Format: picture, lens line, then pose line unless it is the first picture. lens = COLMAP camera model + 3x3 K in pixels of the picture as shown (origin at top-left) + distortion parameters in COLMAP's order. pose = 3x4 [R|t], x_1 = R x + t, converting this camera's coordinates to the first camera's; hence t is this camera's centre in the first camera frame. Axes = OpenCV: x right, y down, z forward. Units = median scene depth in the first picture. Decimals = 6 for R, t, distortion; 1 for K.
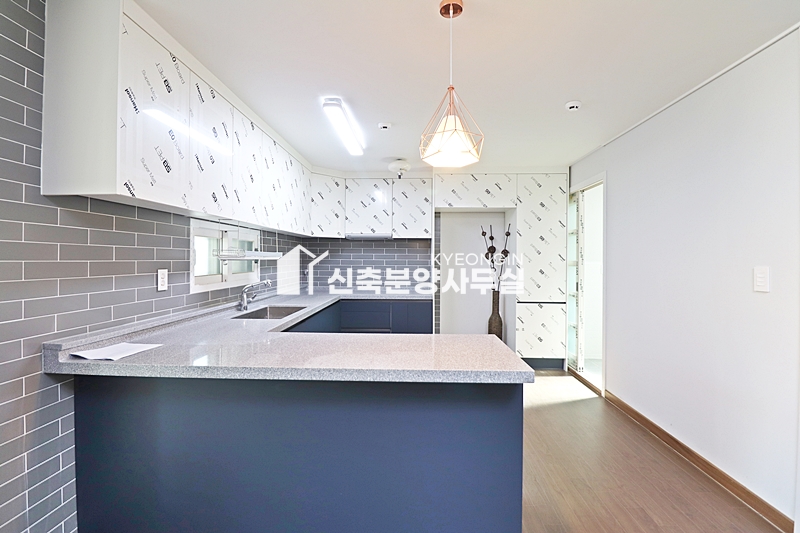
lens RADIAL K [[370.6, 0, 398.8], [0, 370.6, 260.6], [0, 0, 1]] dist [-0.009745, -0.007438]
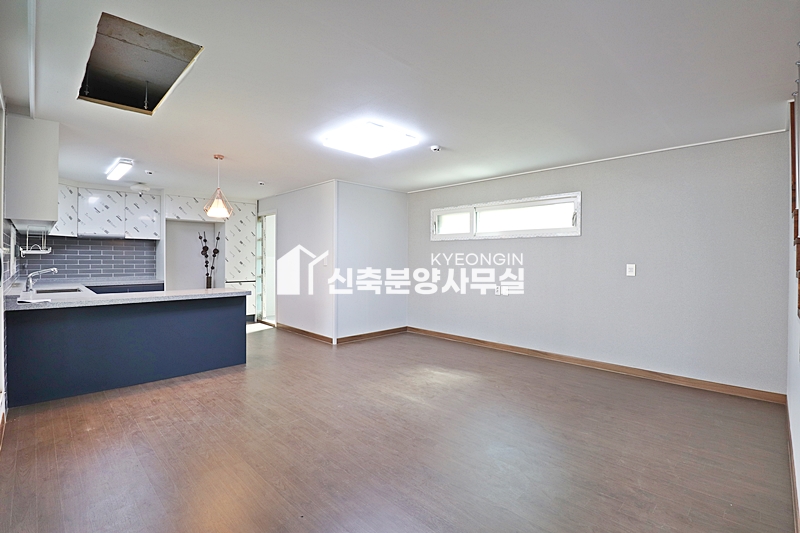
lens RADIAL K [[370.6, 0, 403.7], [0, 370.6, 258.7], [0, 0, 1]] dist [-0.009745, -0.007438]
pose [[0.677102, -0.001346, 0.735888, -0.338871], [0.001751, 0.999998, 0.000218, 0.013308], [-0.735887, 0.001141, 0.677103, -0.652916]]
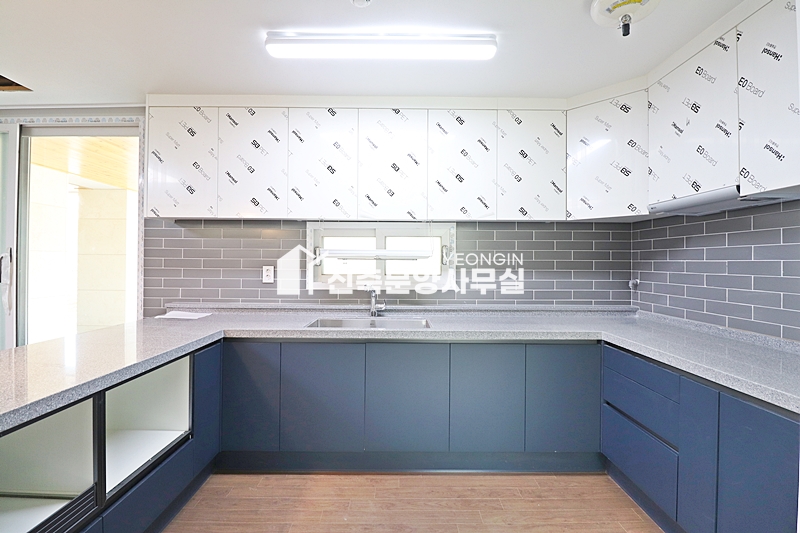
lens RADIAL K [[370.6, 0, 401.2], [0, 370.6, 261.1], [0, 0, 1]] dist [-0.009745, -0.007438]
pose [[0.045190, -0.007623, -0.998949, 0.343085], [-0.011021, 0.999906, -0.008129, 0.006628], [0.998918, 0.011377, 0.045102, 0.748429]]
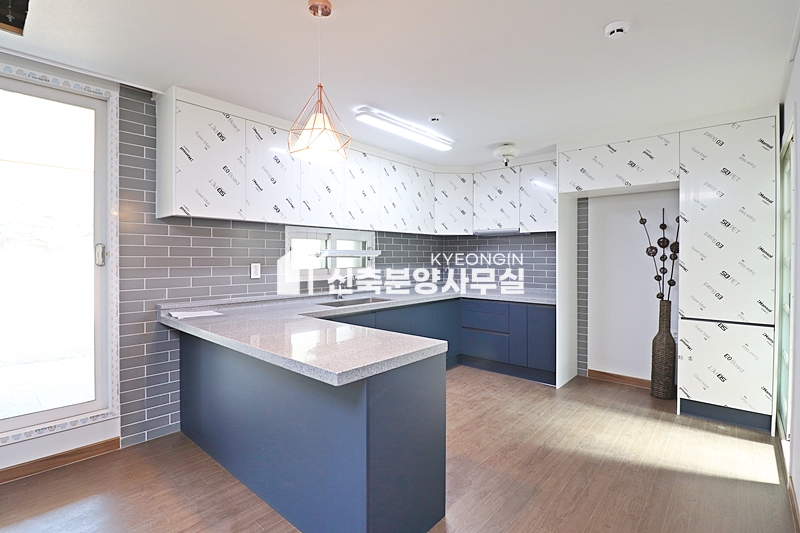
lens RADIAL K [[370.6, 0, 396.5], [0, 370.6, 260.2], [0, 0, 1]] dist [-0.009745, -0.007438]
pose [[0.769570, 0.003394, -0.638554, 0.361668], [-0.001334, 0.999992, 0.003707, 0.003246], [0.638561, -0.002001, 0.769568, 0.137449]]
